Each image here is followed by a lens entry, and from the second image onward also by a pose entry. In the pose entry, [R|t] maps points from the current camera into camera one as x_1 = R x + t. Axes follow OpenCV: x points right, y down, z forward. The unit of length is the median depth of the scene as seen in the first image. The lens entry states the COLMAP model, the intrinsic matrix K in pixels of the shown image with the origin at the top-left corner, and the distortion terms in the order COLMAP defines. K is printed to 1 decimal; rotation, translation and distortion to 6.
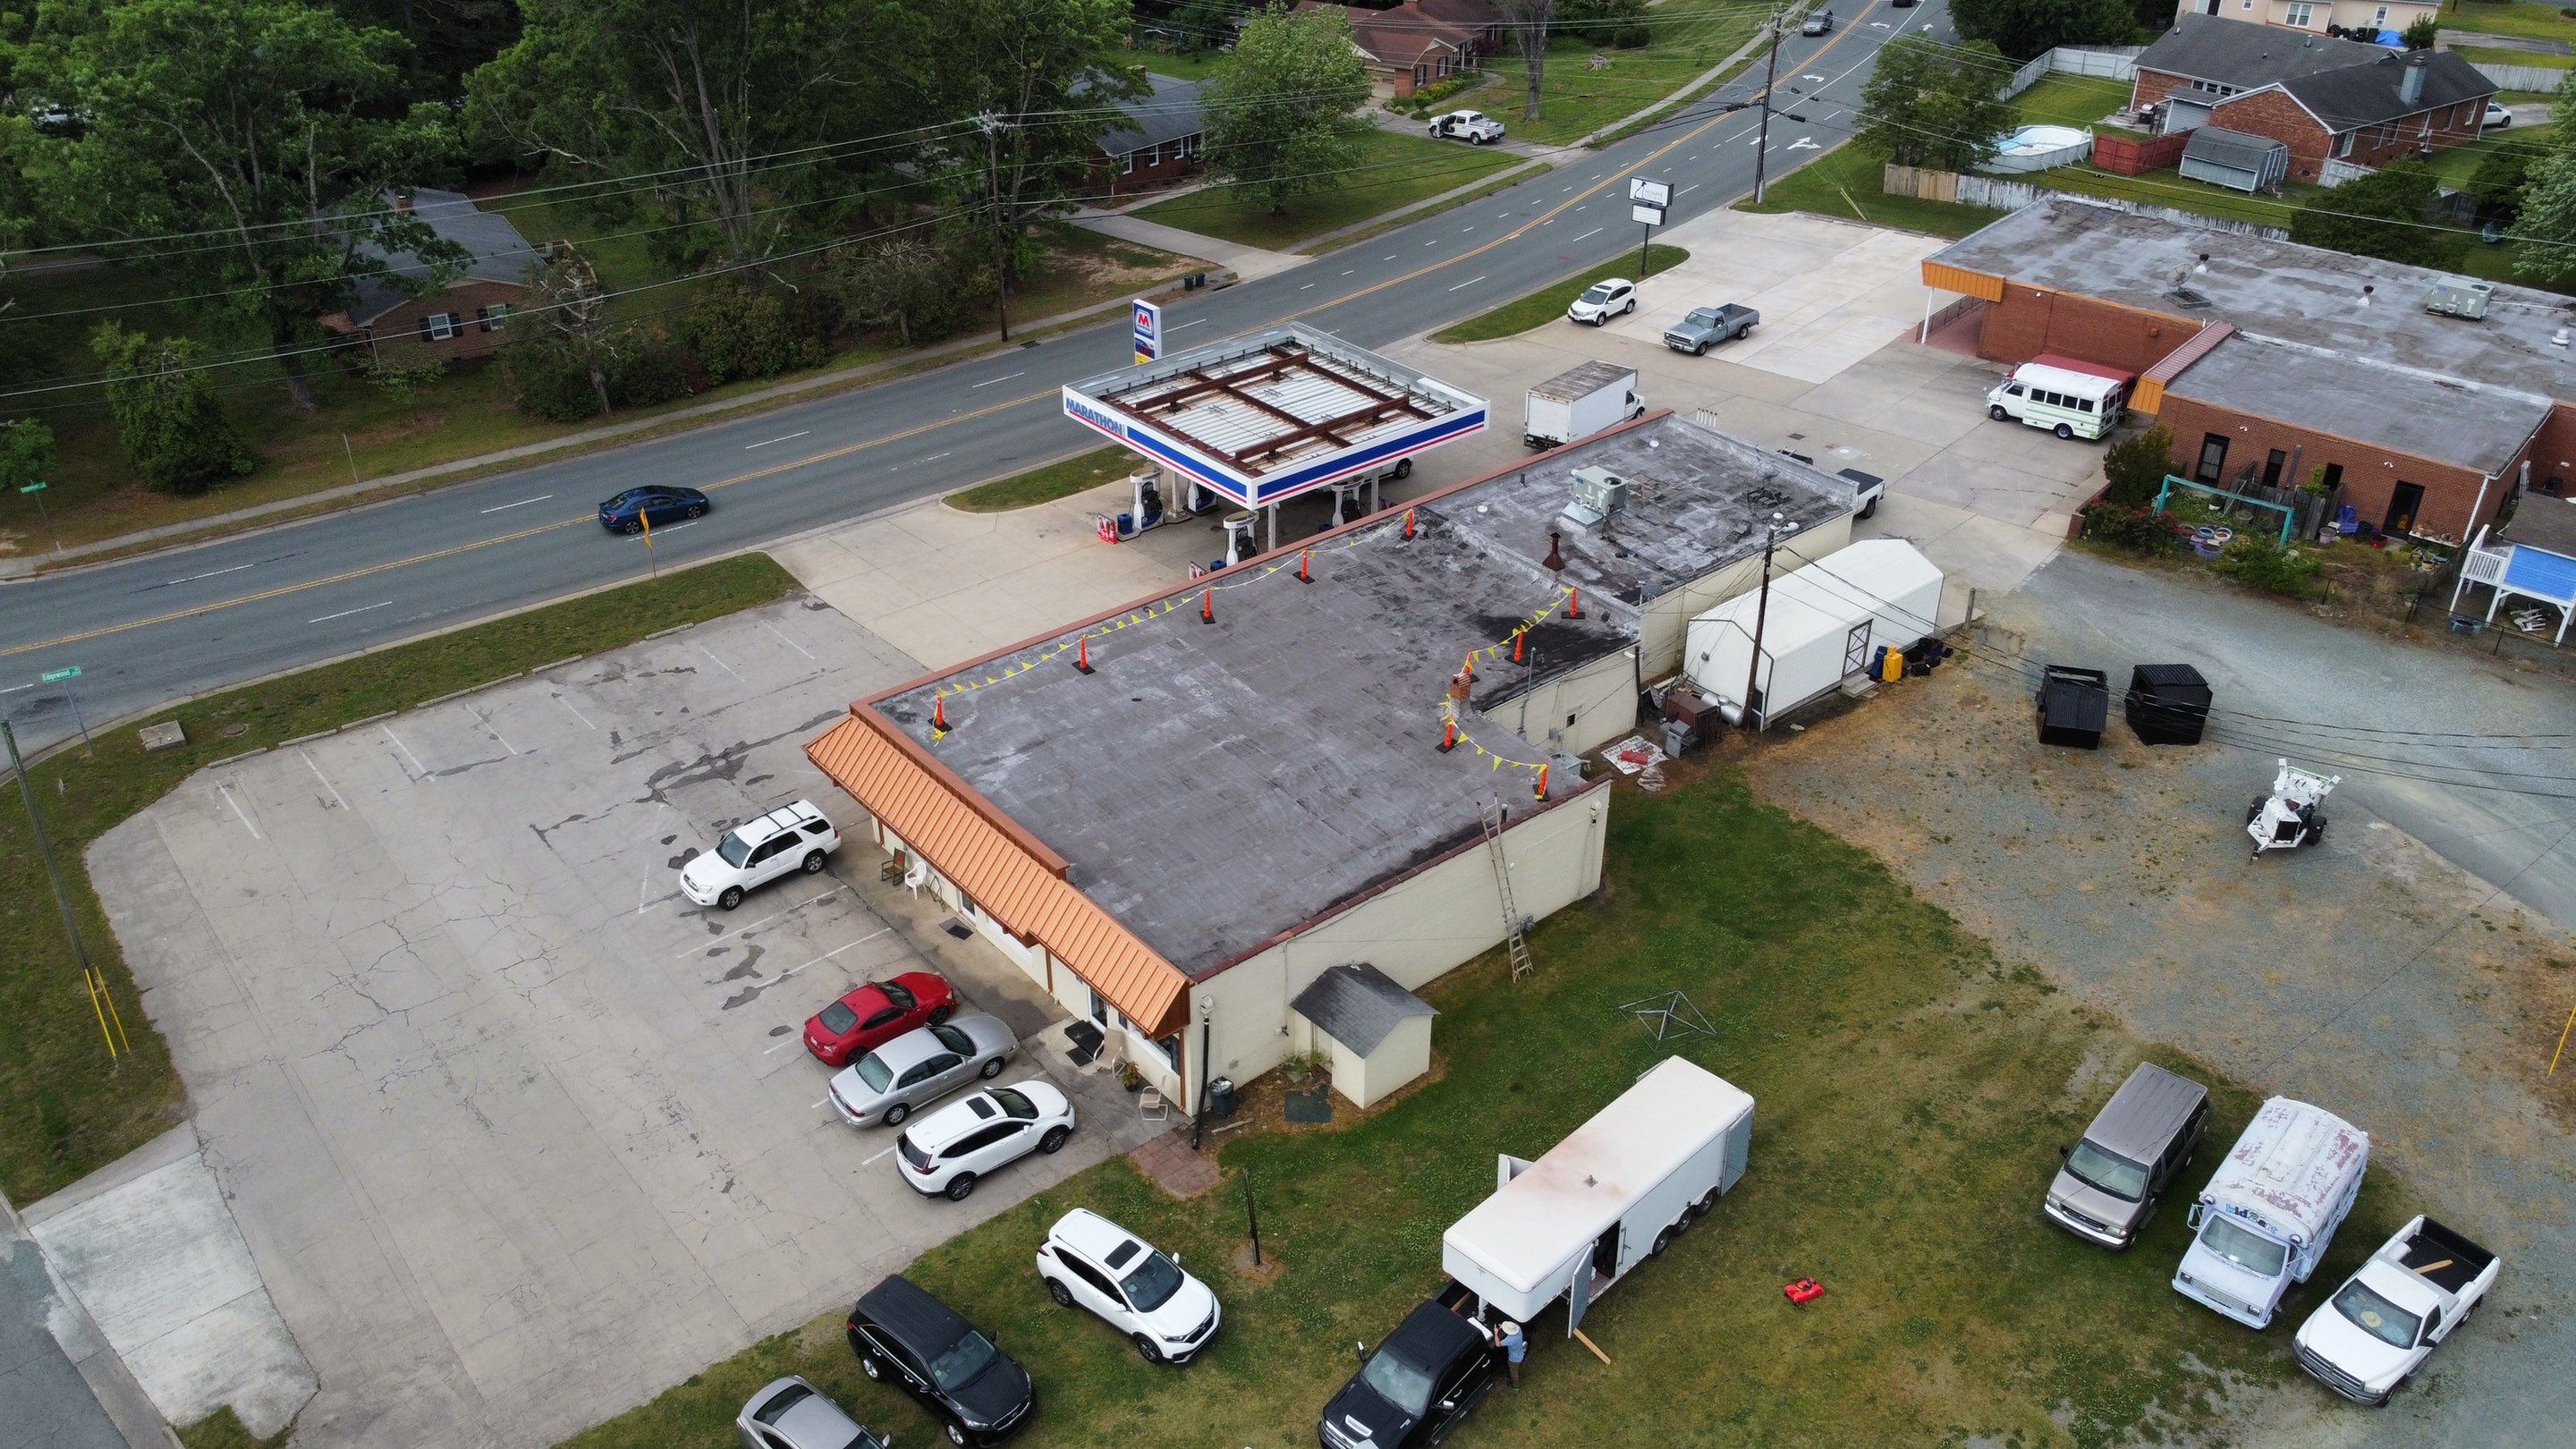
lens RADIAL K [[1954.9, 0, 1288.0], [0, 1954.9, 724.5], [0, 0, 1]] dist [-0.002604, 0.006199]
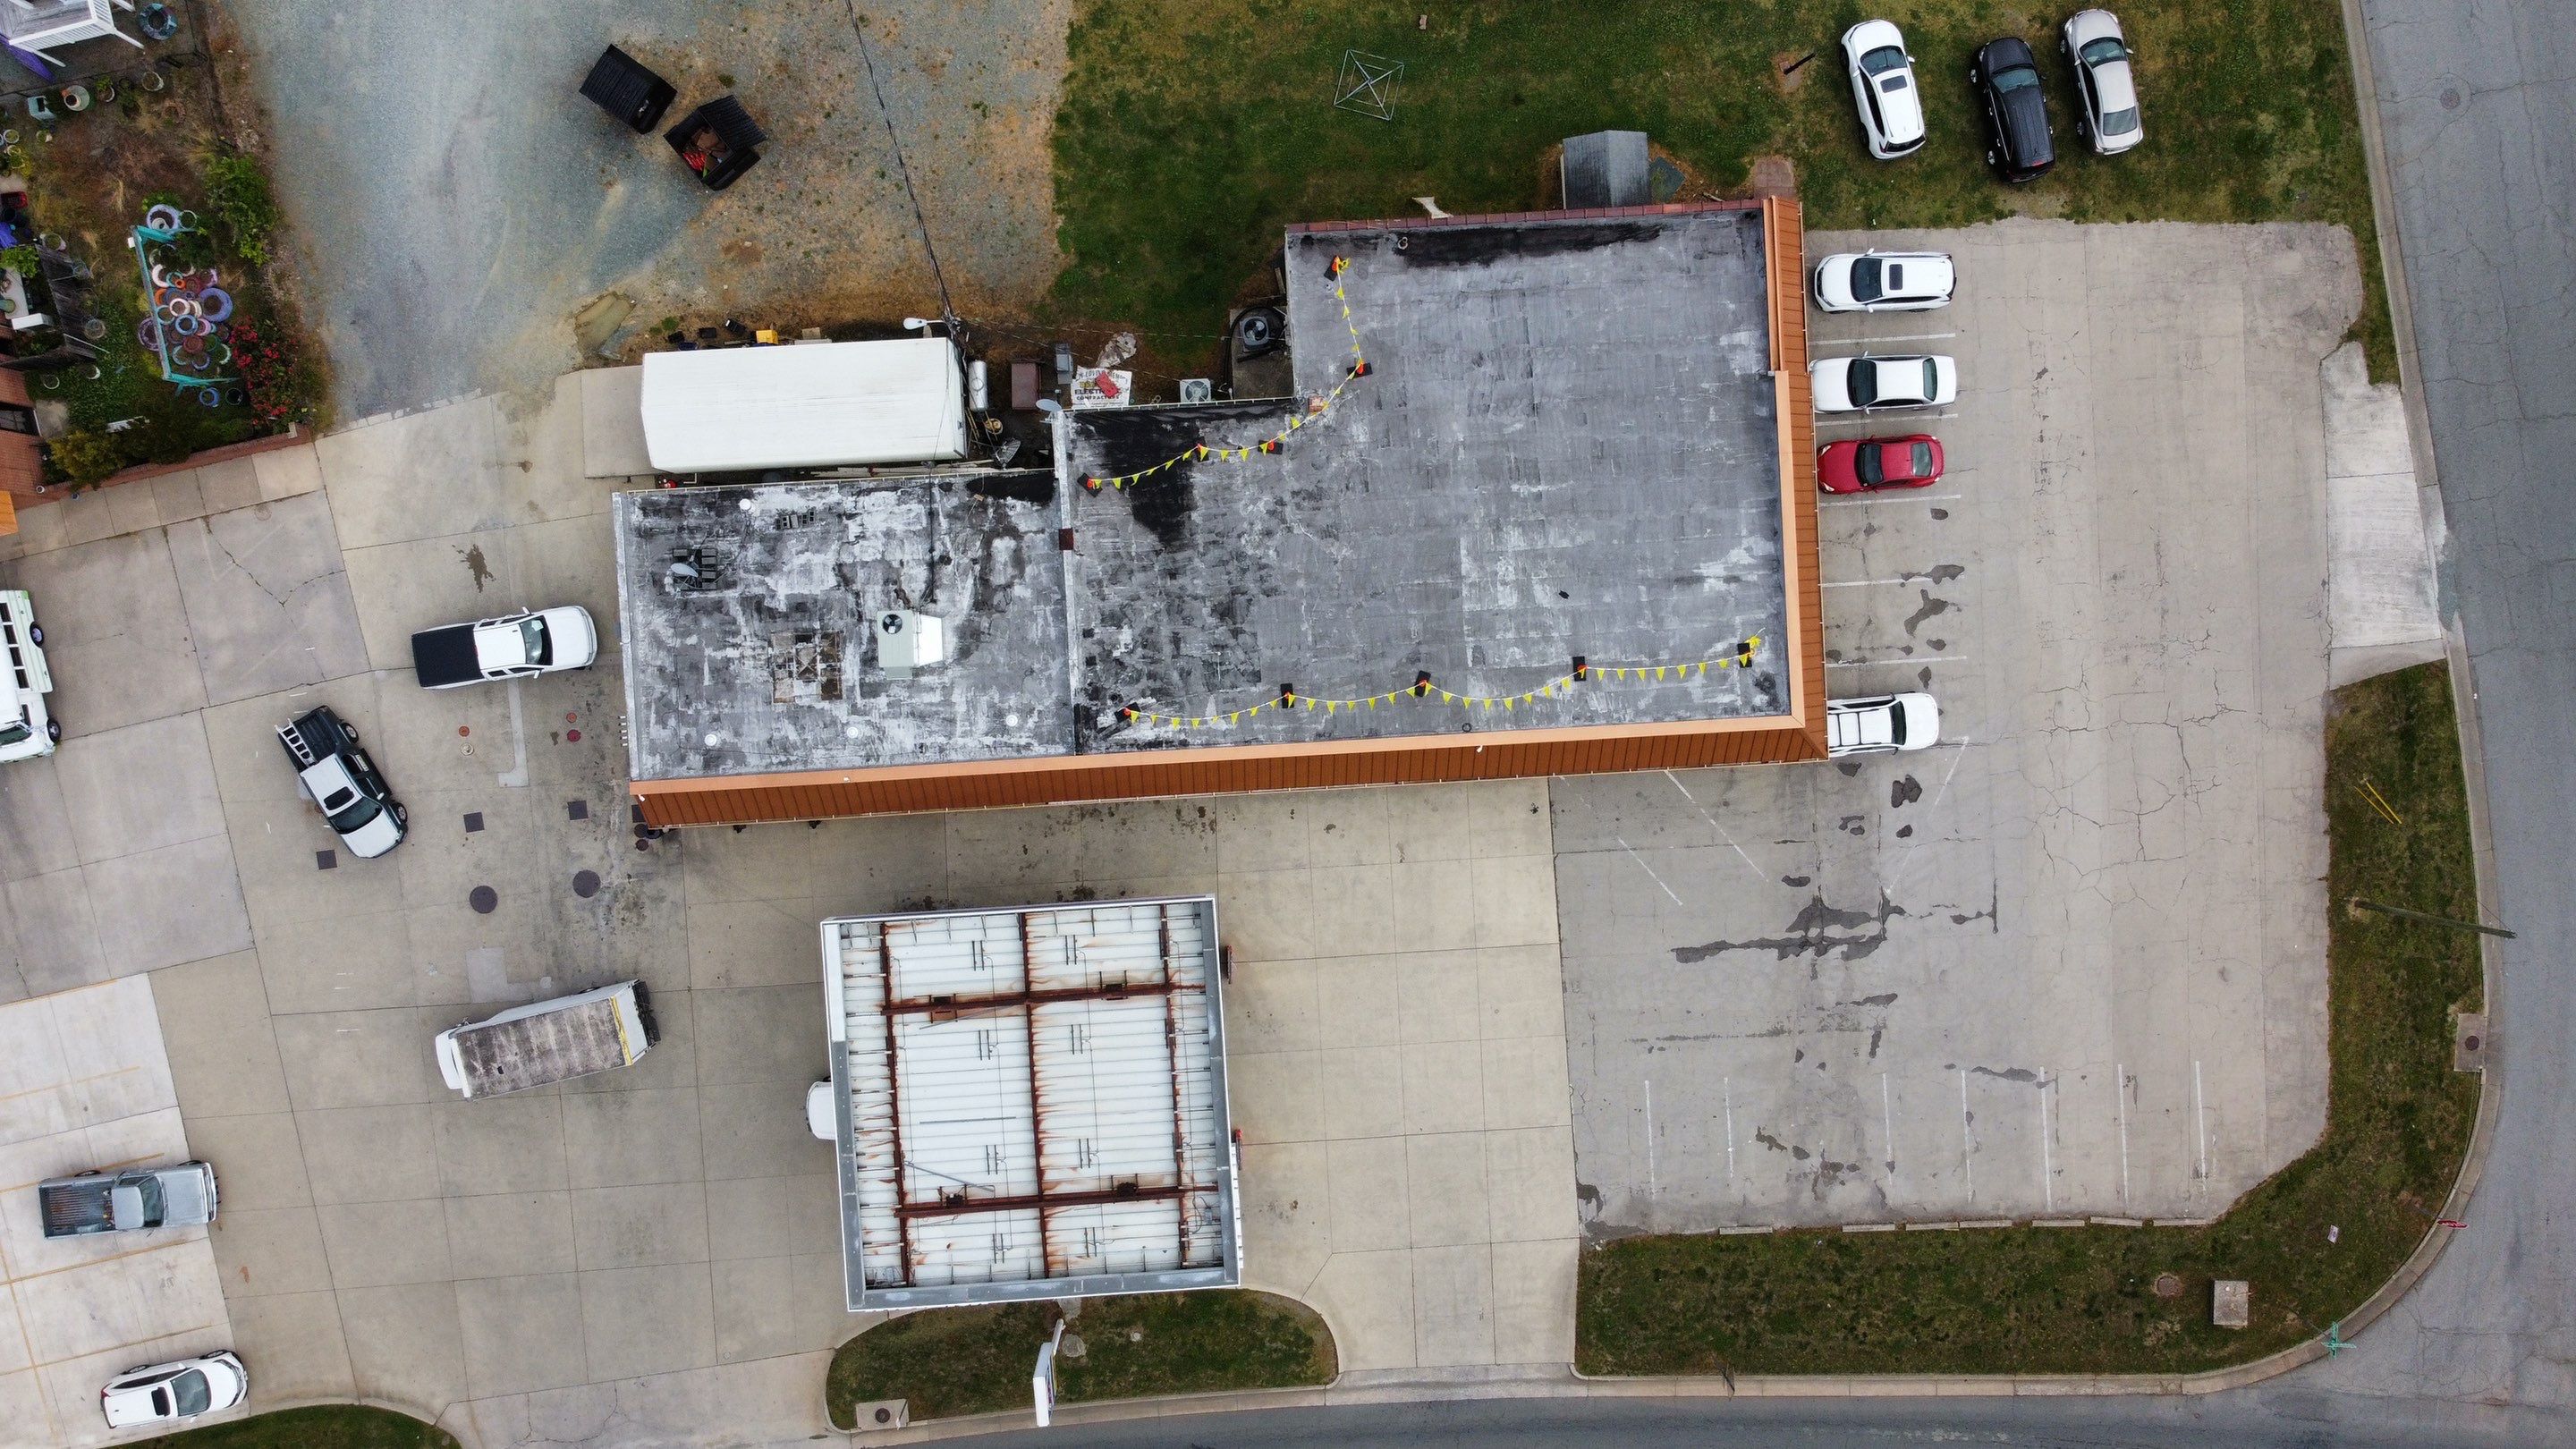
lens RADIAL K [[1954.9, 0, 1288.0], [0, 1954.9, 724.5], [0, 0, 1]] dist [-0.002604, 0.006199]
pose [[-0.805486, -0.591421, -0.037593, 0.034526], [0.283834, -0.440698, 0.851600, -0.865837], [-0.520222, 0.675282, 0.522842, 0.521623]]
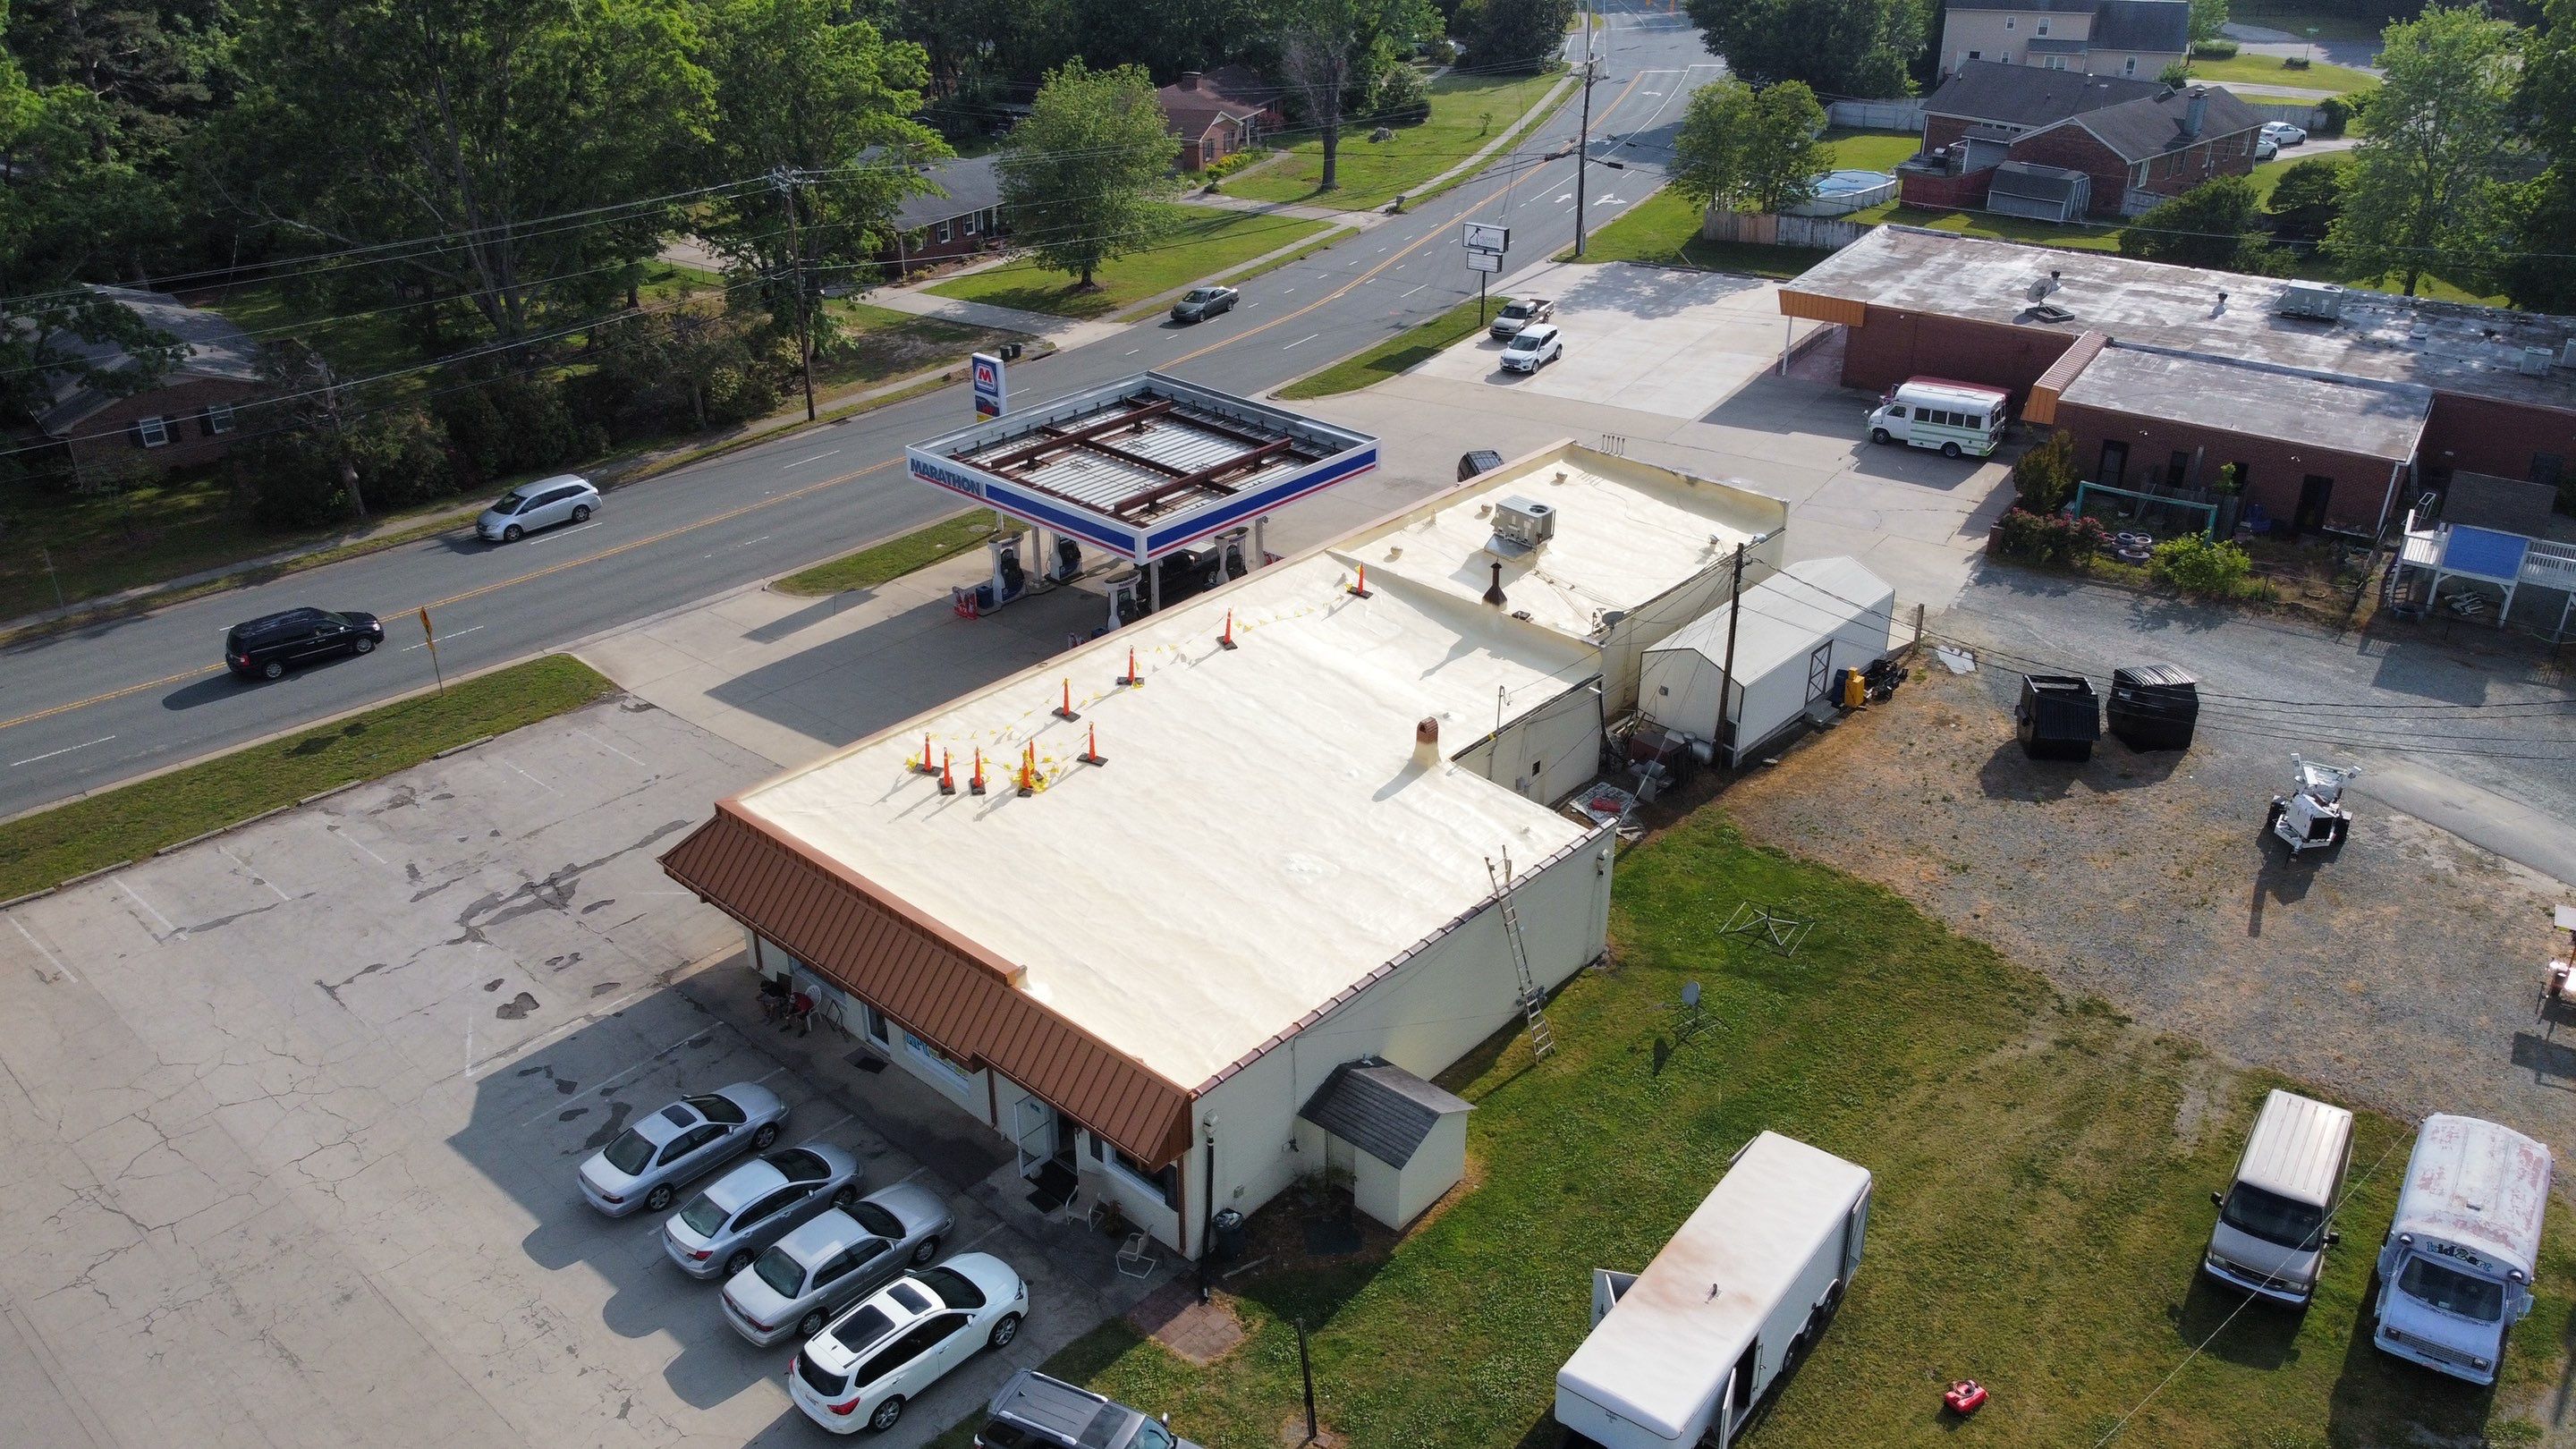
lens RADIAL K [[1954.9, 0, 1288.0], [0, 1954.9, 724.5], [0, 0, 1]] dist [-0.002604, 0.006199]
pose [[0.990037, -0.066431, 0.124154, -0.073281], [0.073734, 0.995750, -0.055175, 0.017969], [-0.119961, 0.063780, 0.990728, 0.123573]]
